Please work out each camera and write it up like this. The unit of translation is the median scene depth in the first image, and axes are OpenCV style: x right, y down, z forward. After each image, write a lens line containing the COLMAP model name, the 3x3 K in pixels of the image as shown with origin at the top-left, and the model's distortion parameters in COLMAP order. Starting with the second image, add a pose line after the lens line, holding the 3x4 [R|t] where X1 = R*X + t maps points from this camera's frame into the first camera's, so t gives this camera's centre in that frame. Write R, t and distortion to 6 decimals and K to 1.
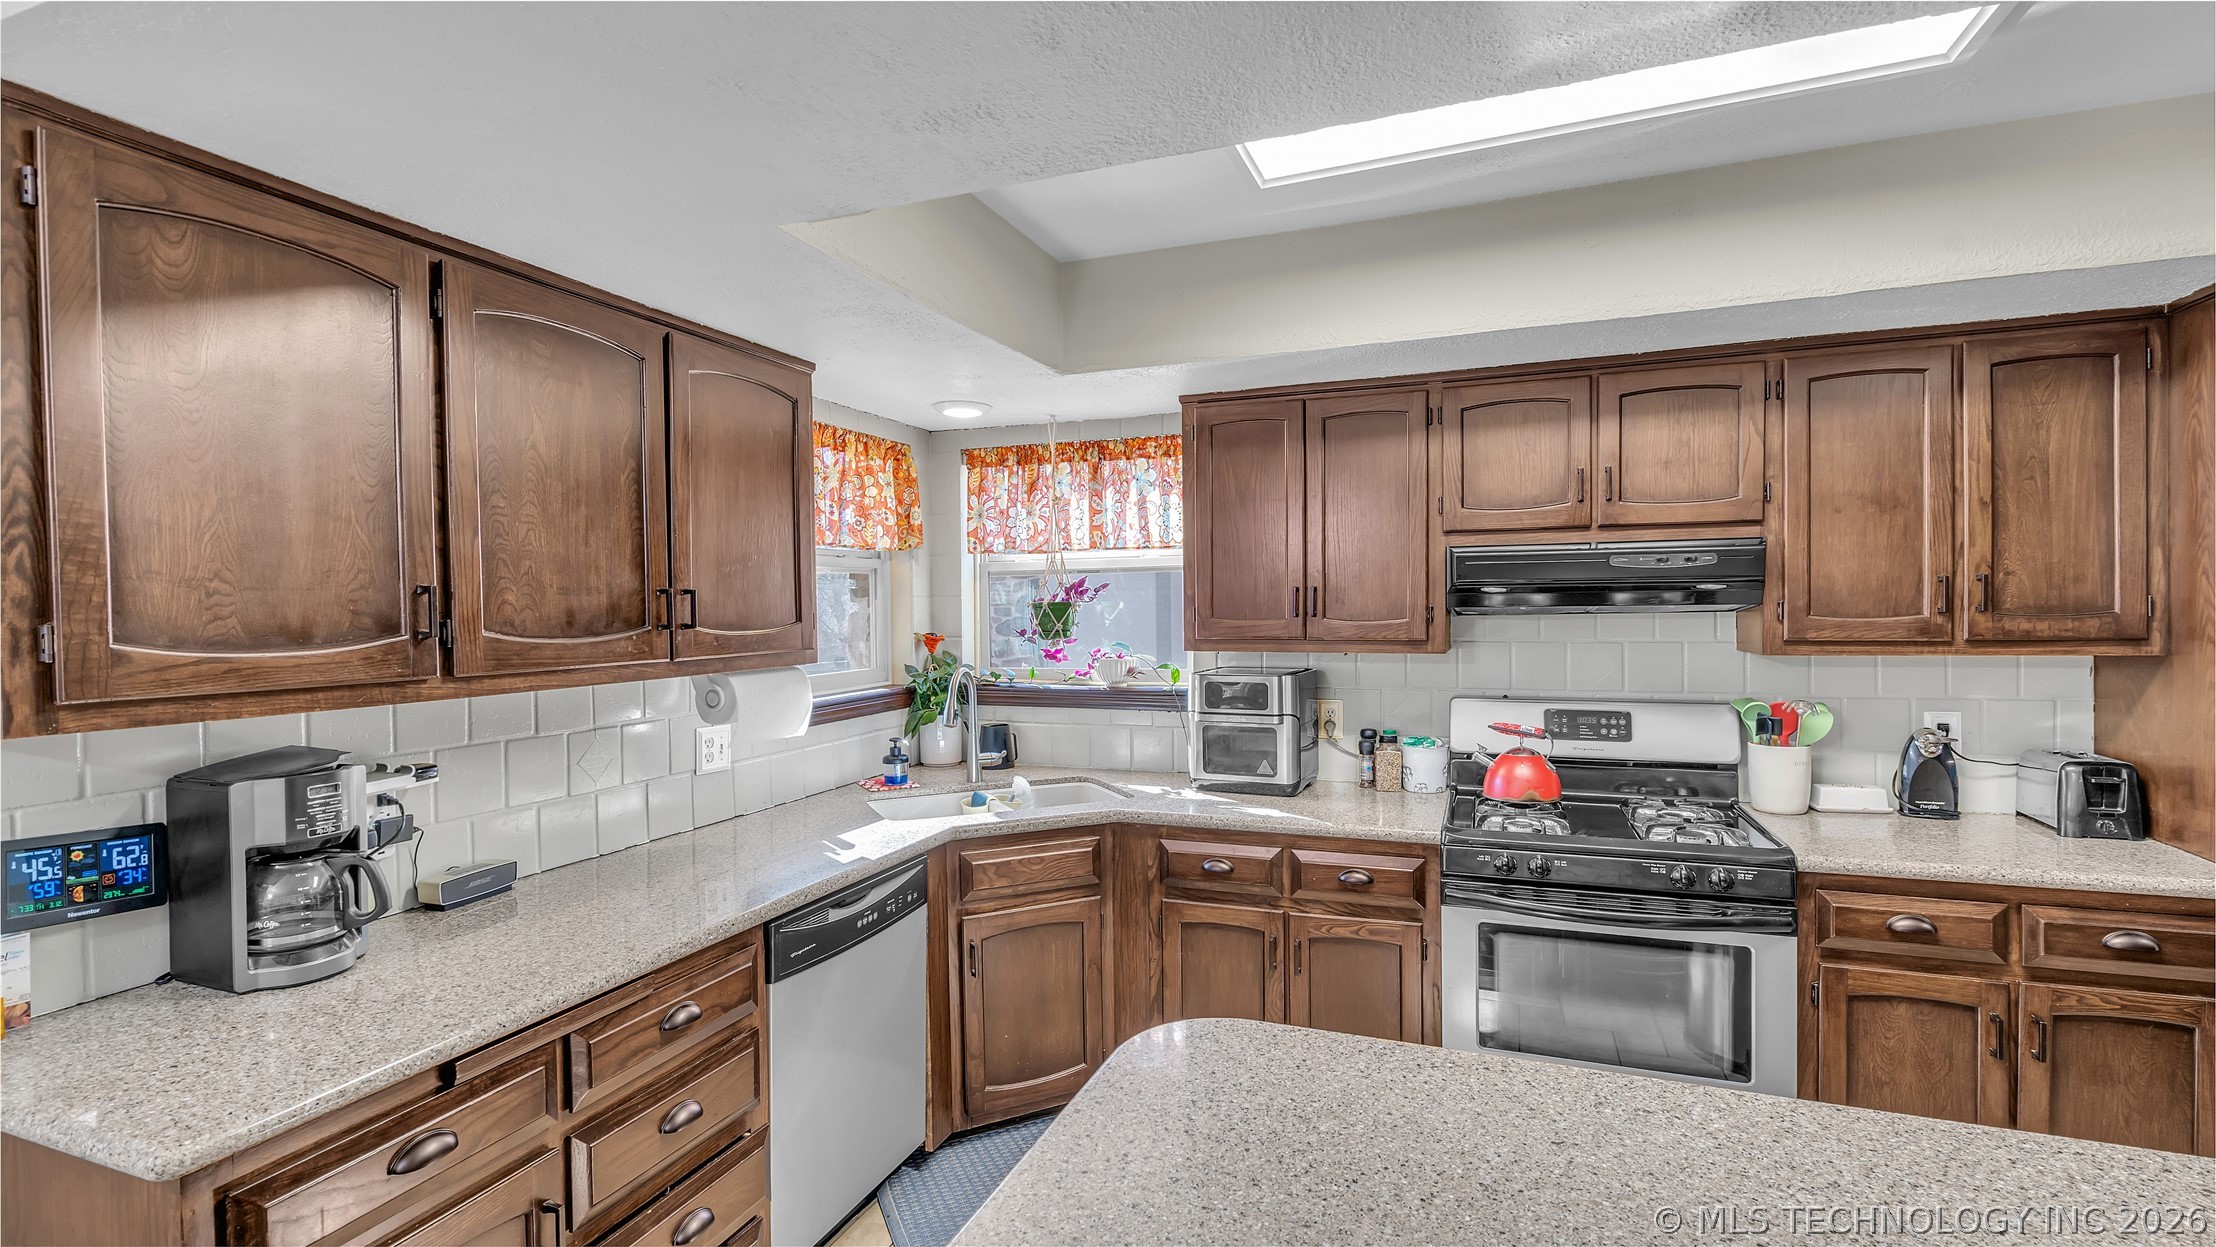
lens RADIAL K [[1004.5, 0, 1103.2], [0, 1004.5, 625.3], [0, 0, 1]] dist [-0.009099, 0.006039]
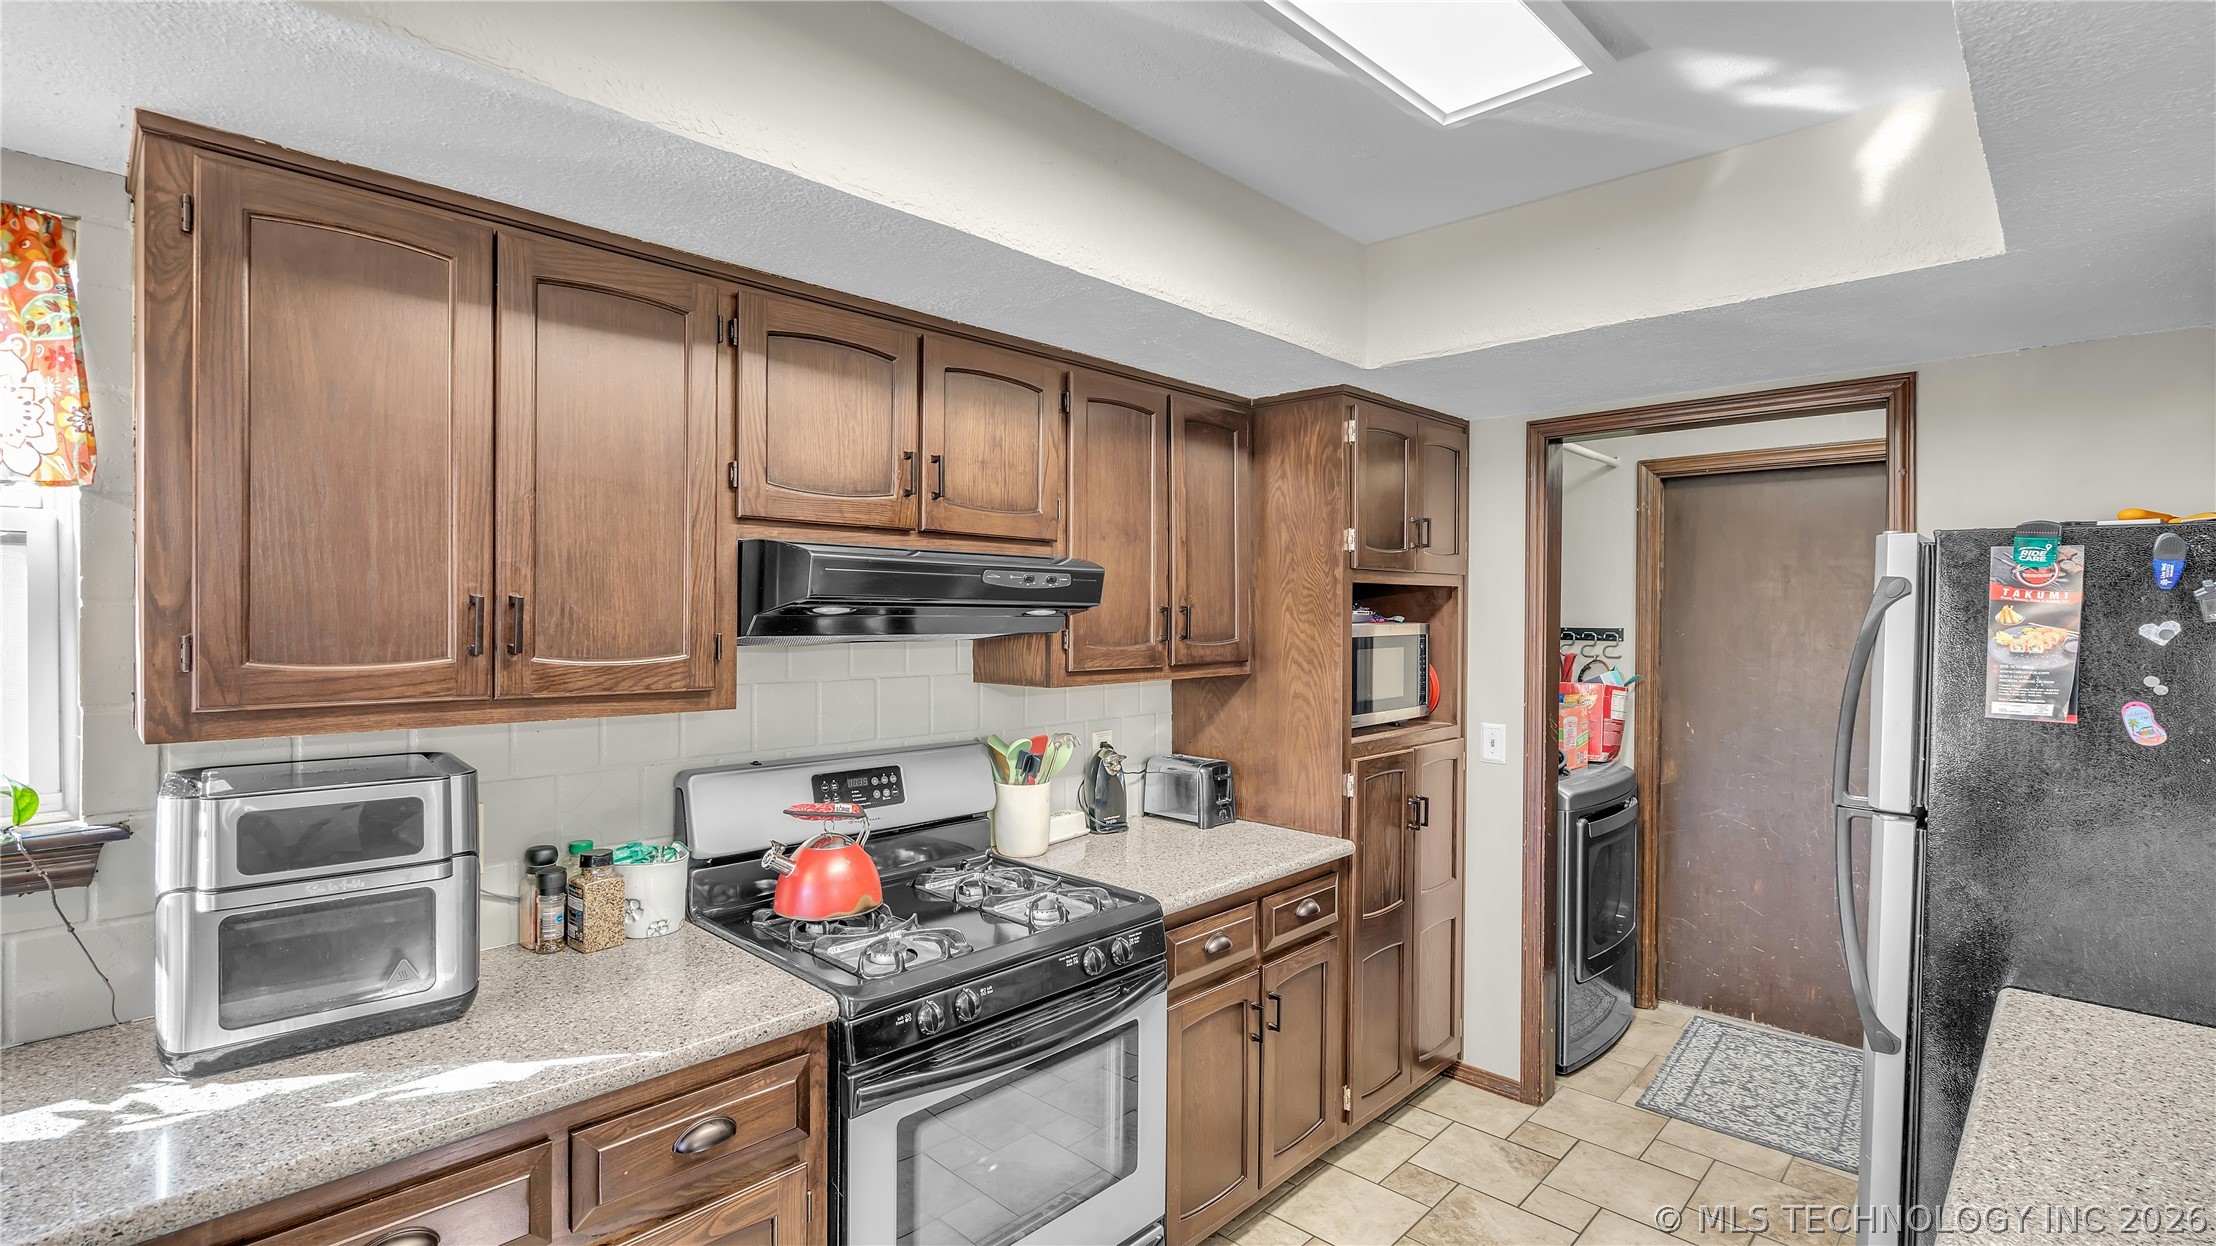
lens RADIAL K [[1004.5, 0, 1103.2], [0, 1004.5, 624.8], [0, 0, 1]] dist [-0.009099, 0.006039]
pose [[0.391655, 0.005767, 0.920094, -0.155761], [0.009535, 0.999901, -0.010326, -0.016758], [-0.920063, 0.012817, 0.391561, 0.549137]]
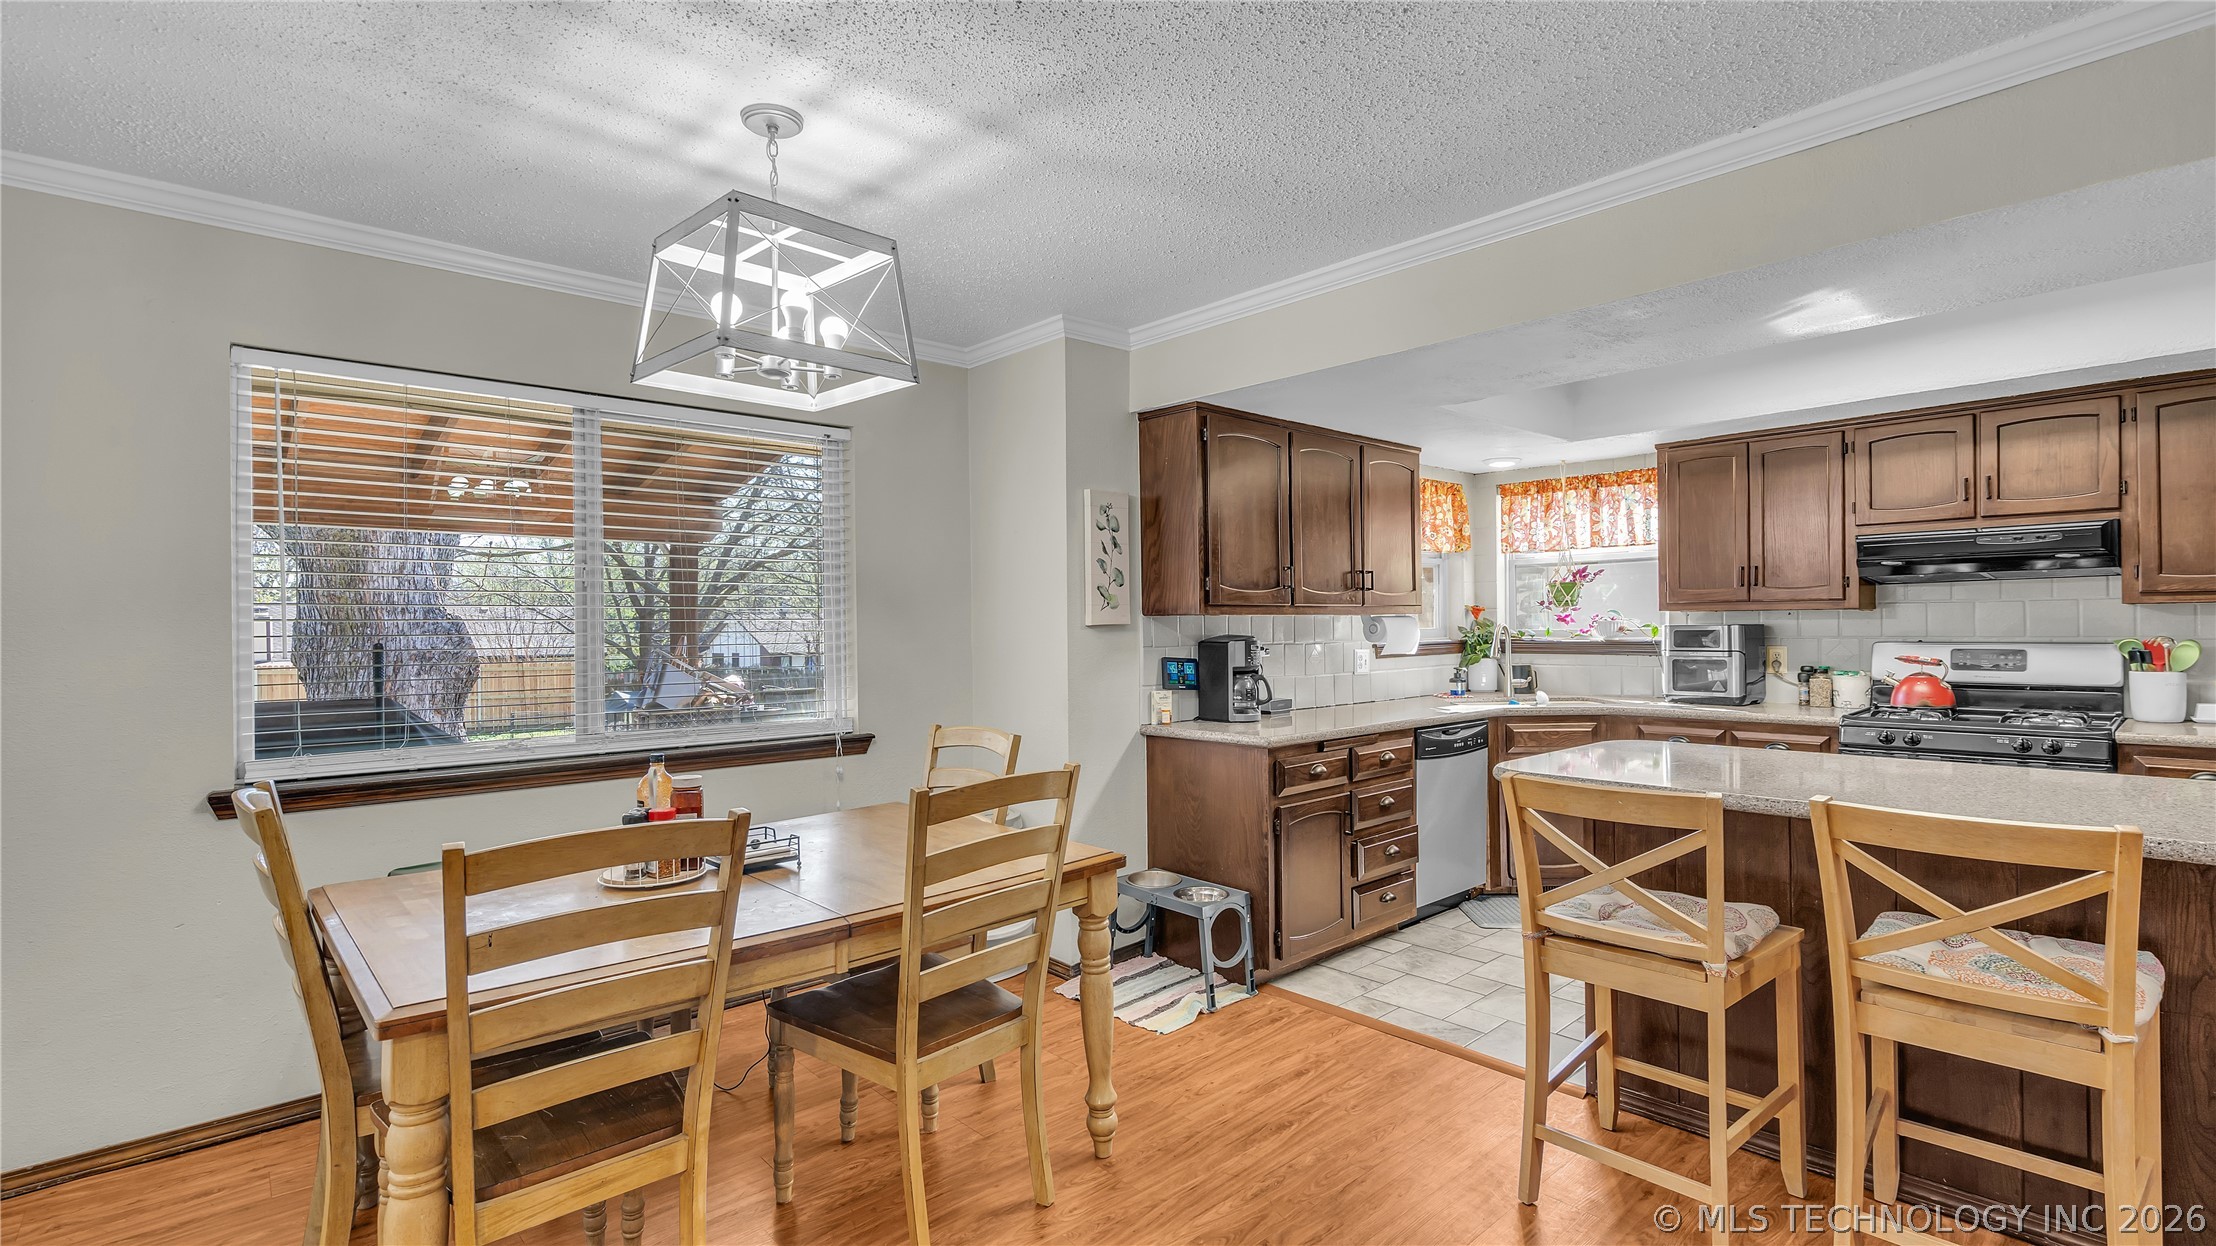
lens RADIAL K [[1004.5, 0, 1103.2], [0, 1004.5, 624.8], [0, 0, 1]] dist [-0.009099, 0.006039]
pose [[0.892239, 0.000010, -0.451564, 0.016937], [-0.007325, 0.999869, -0.014450, 0.083484], [0.451505, 0.016200, 0.892122, -0.824827]]
